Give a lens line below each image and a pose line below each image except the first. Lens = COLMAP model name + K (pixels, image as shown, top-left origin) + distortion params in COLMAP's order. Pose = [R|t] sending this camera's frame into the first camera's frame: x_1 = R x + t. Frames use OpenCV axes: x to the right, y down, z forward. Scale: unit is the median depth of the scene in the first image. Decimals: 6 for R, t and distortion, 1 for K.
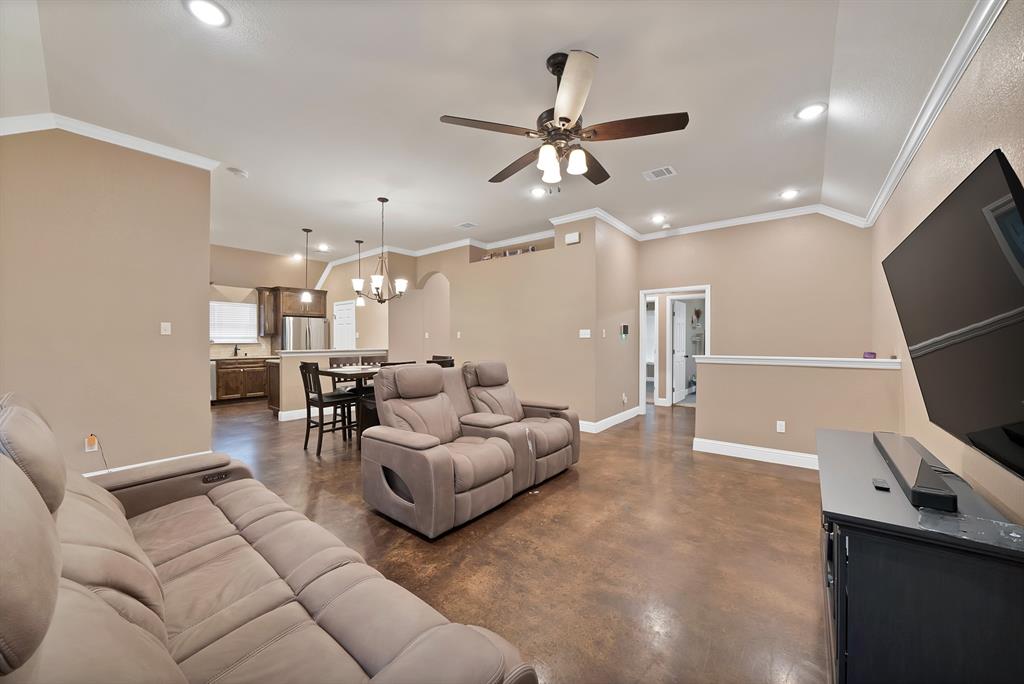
lens RADIAL K [[369.4, 0, 504.5], [0, 369.4, 343.7], [0, 0, 1]] dist [-0.017430, 0.000478]
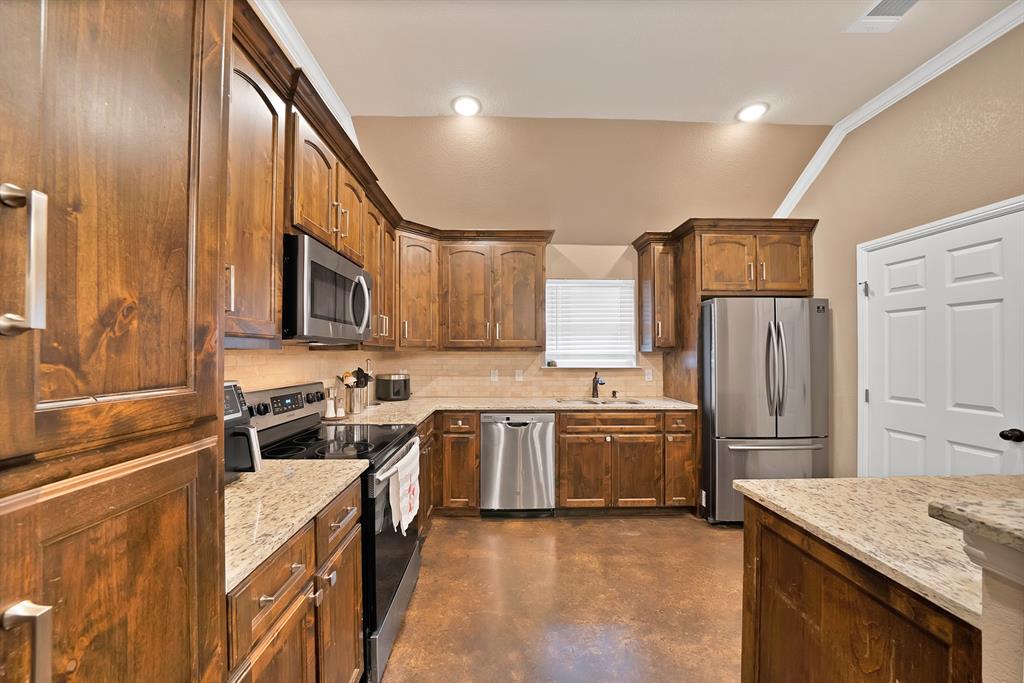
lens RADIAL K [[369.4, 0, 501.7], [0, 369.4, 348.5], [0, 0, 1]] dist [-0.017430, 0.000478]
pose [[0.637668, -0.008859, -0.770260, -0.444379], [-0.001187, 0.999921, -0.012484, -0.019673], [0.770310, 0.008875, 0.637608, 0.603803]]
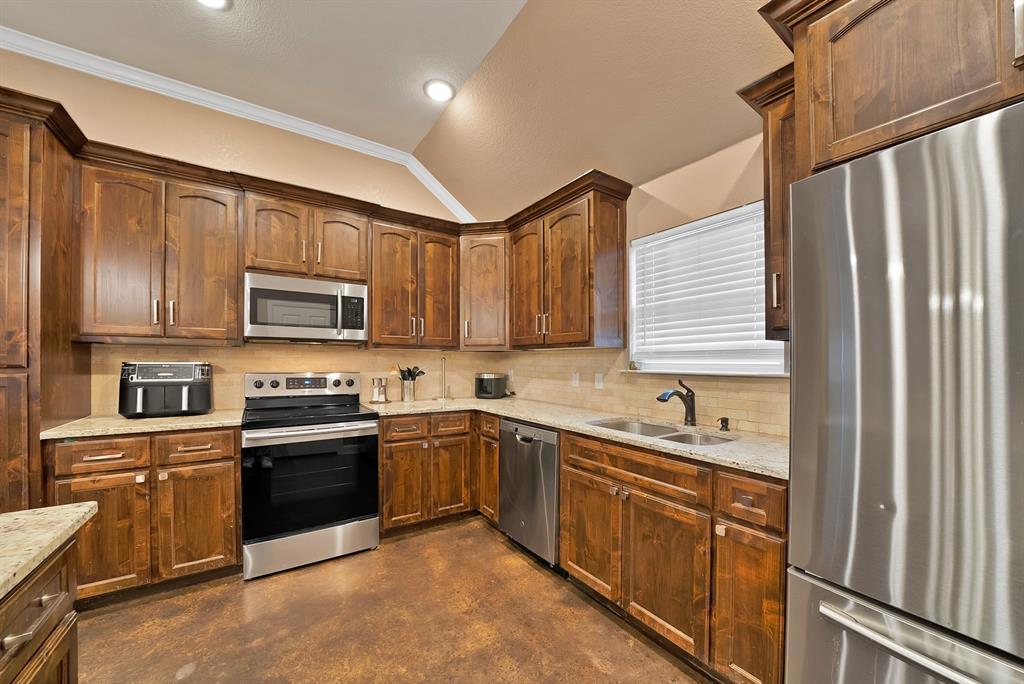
lens RADIAL K [[369.4, 0, 504.2], [0, 369.4, 362.0], [0, 0, 1]] dist [-0.017430, 0.000478]
pose [[-0.293042, 0.001761, -0.956098, -0.433865], [-0.004532, 0.999985, 0.003231, -0.010337], [0.956089, 0.005280, -0.293030, 0.924769]]
